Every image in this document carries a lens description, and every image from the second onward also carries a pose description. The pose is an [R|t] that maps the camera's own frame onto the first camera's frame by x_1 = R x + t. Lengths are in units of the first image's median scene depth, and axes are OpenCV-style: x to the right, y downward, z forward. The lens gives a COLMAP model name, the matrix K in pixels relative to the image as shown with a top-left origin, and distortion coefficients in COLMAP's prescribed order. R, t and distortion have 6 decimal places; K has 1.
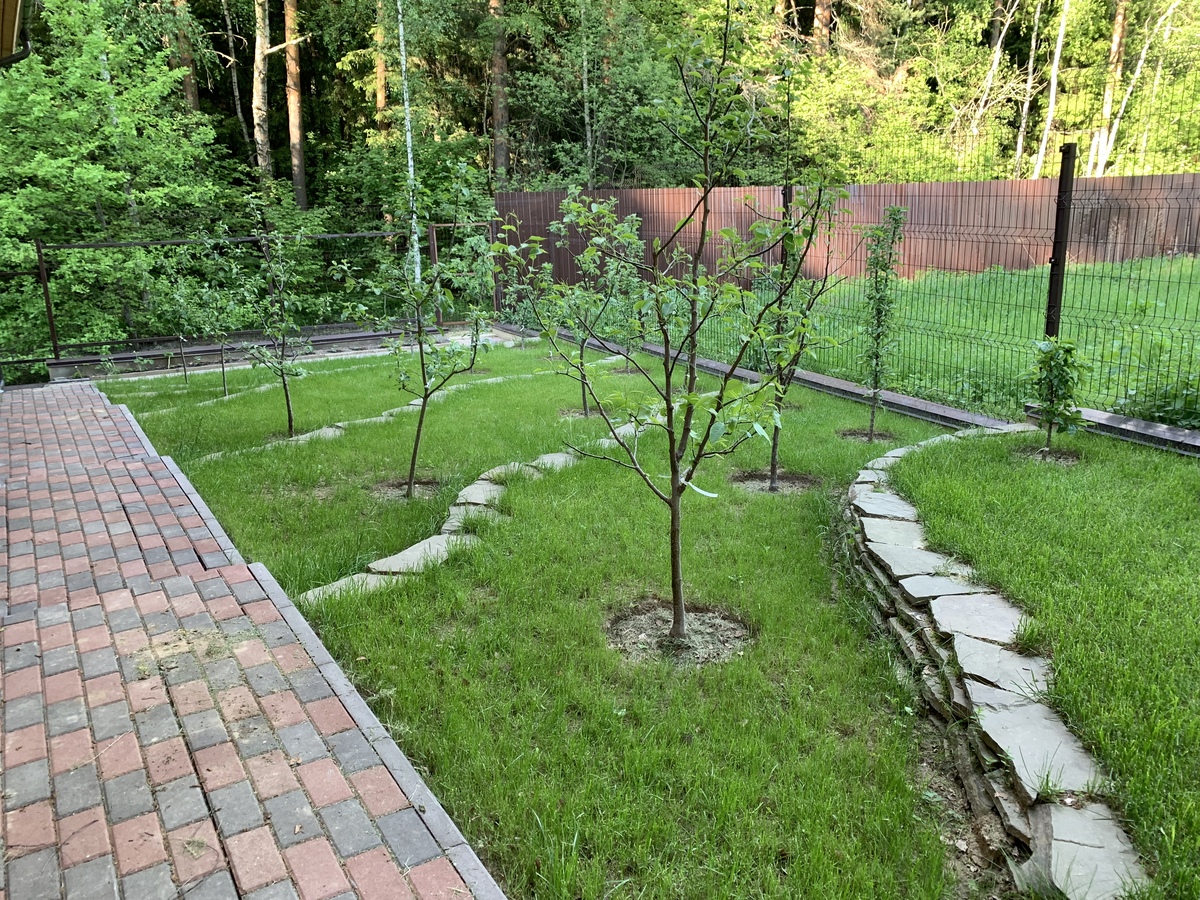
lens RADIAL K [[904.7, 0, 620.6], [0, 904.7, 449.1], [0, 0, 1]] dist [0.000025, -0.000828]
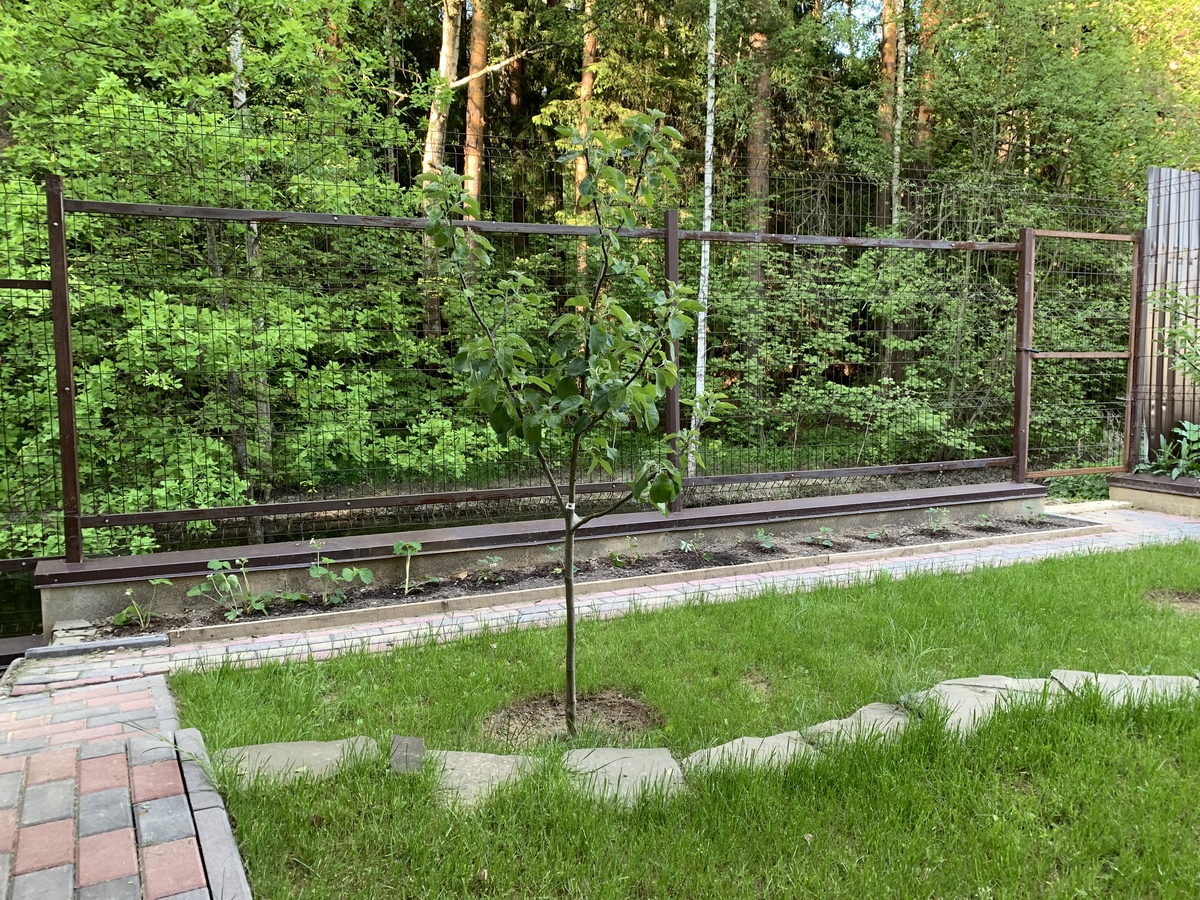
lens RADIAL K [[931.7, 0, 600.0], [0, 931.7, 450.0], [0, 0, 1]] dist [0.050367, -0.073707]
pose [[0.996093, 0.024402, -0.084874, -0.328246], [-0.038529, 0.984859, -0.169024, -0.070123], [0.079465, 0.171634, 0.981951, 0.544574]]
